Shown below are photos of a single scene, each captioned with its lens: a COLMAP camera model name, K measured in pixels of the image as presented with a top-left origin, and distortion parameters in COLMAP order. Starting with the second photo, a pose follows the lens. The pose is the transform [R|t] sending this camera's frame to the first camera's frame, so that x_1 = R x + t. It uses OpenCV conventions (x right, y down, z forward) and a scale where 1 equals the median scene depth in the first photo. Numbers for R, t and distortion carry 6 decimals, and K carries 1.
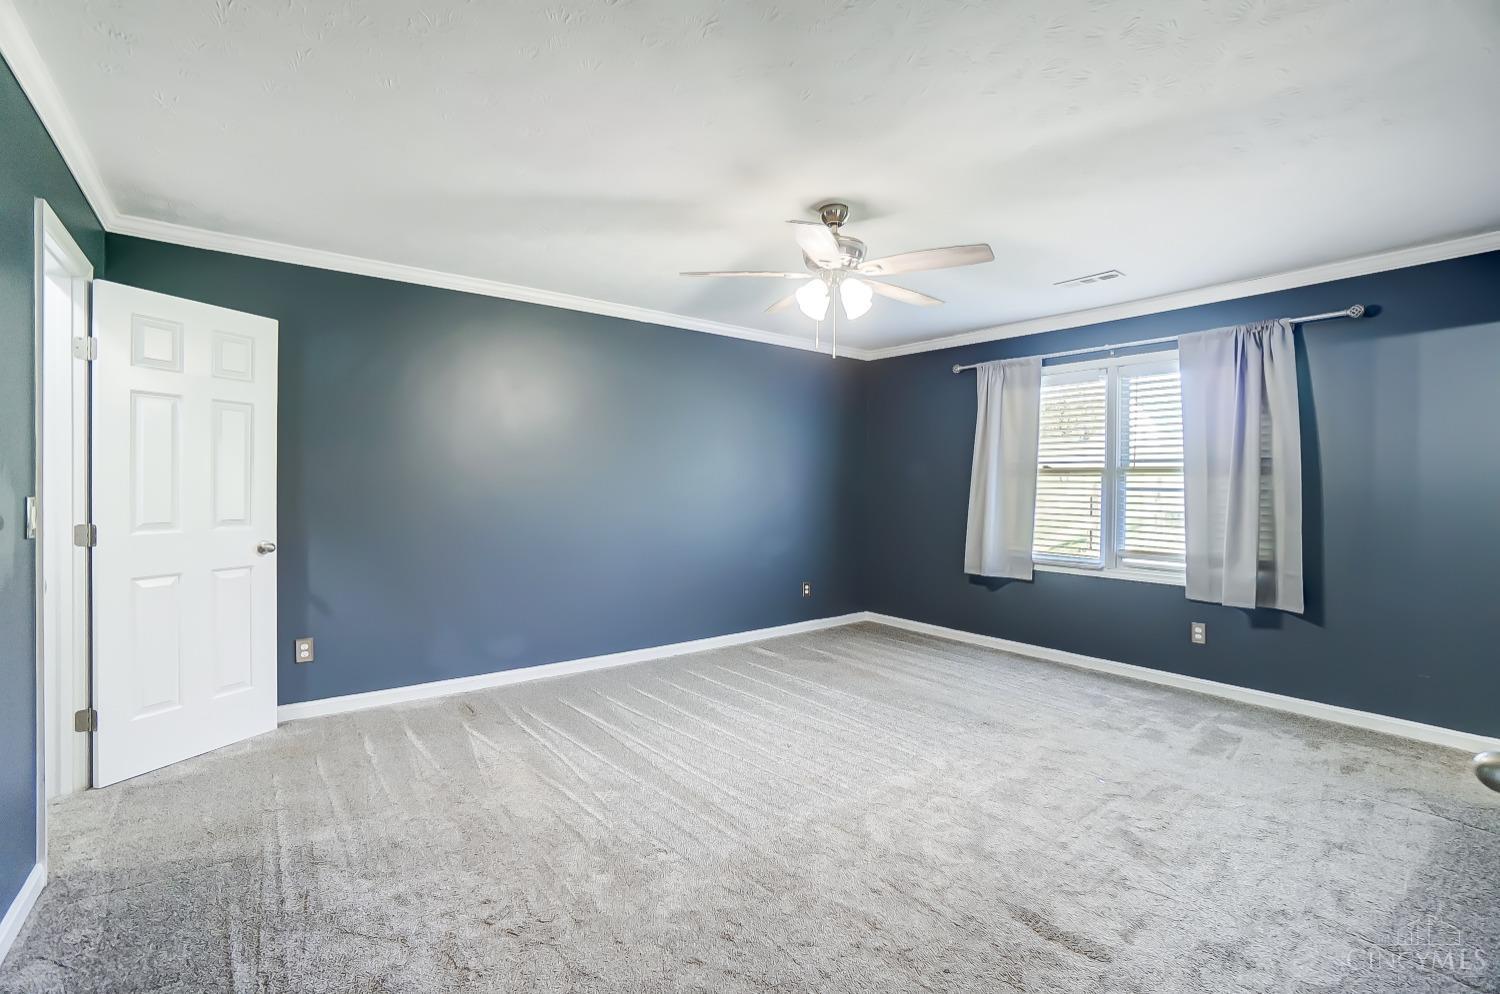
lens RADIAL K [[692.6, 0, 752.5], [0, 692.6, 488.6], [0, 0, 1]] dist [-0.033067, 0.024488]
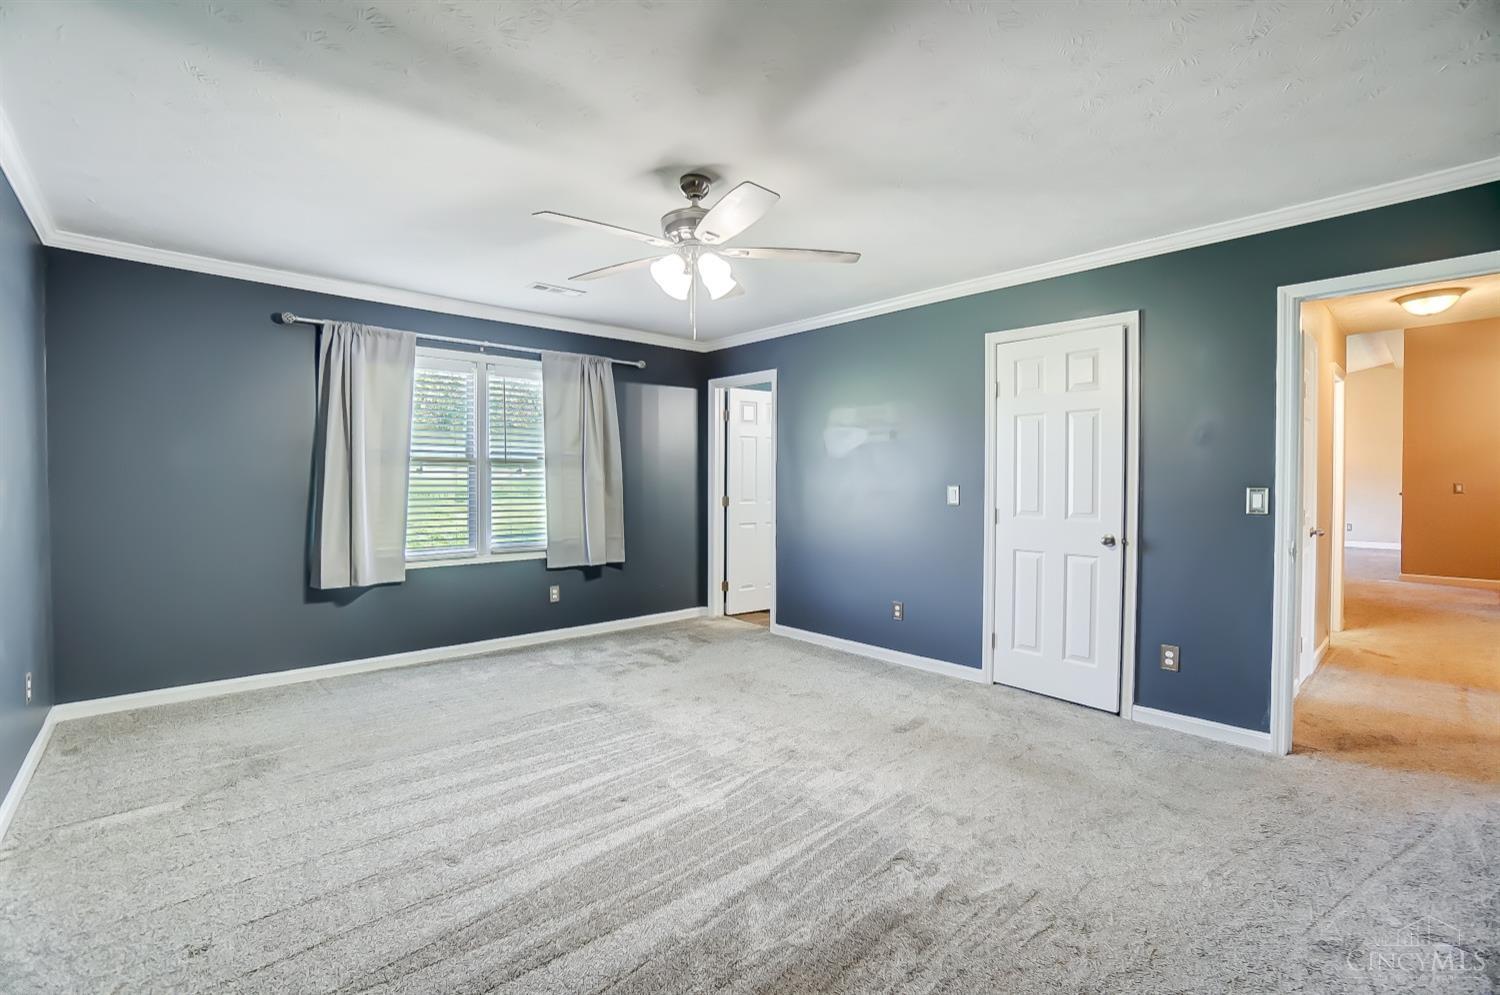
lens RADIAL K [[692.6, 0, 752.5], [0, 692.6, 489.1], [0, 0, 1]] dist [-0.033067, 0.024488]
pose [[-0.087090, -0.023093, 0.995933, -0.615541], [0.003484, 0.999718, 0.023485, -0.007666], [-0.996194, 0.005515, -0.086985, 0.739285]]
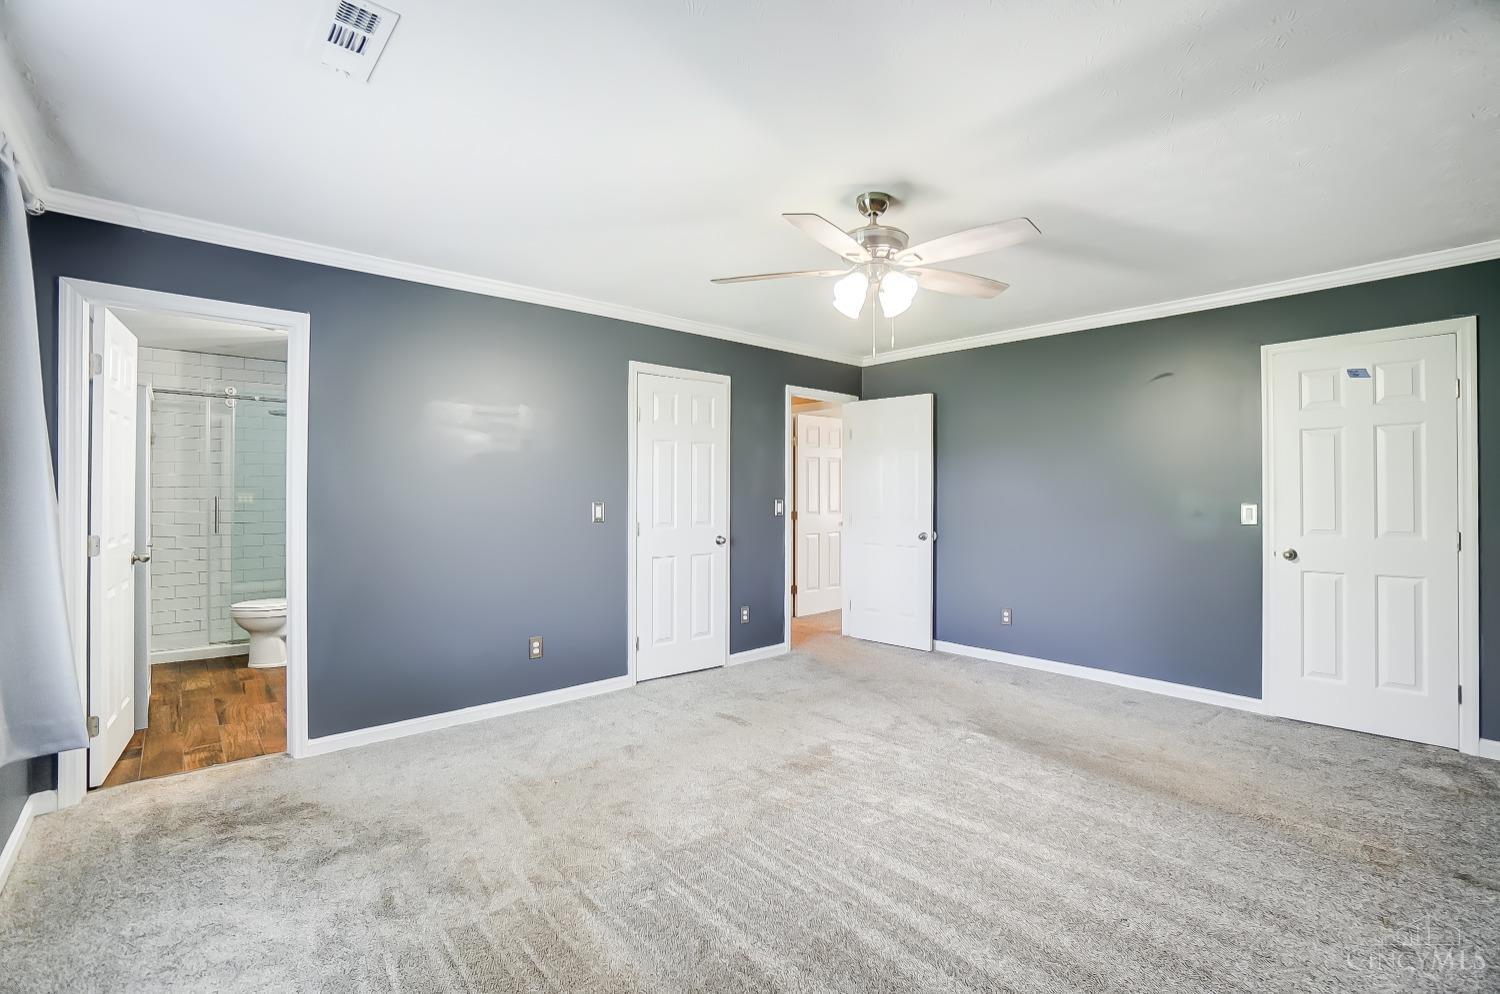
lens RADIAL K [[692.6, 0, 752.5], [0, 692.6, 488.6], [0, 0, 1]] dist [-0.033067, 0.024488]
pose [[-0.995697, -0.004962, -0.092535, 0.271533], [-0.005006, 0.999987, 0.000240, -0.009908], [0.092533, 0.000702, -0.995709, 1.412068]]
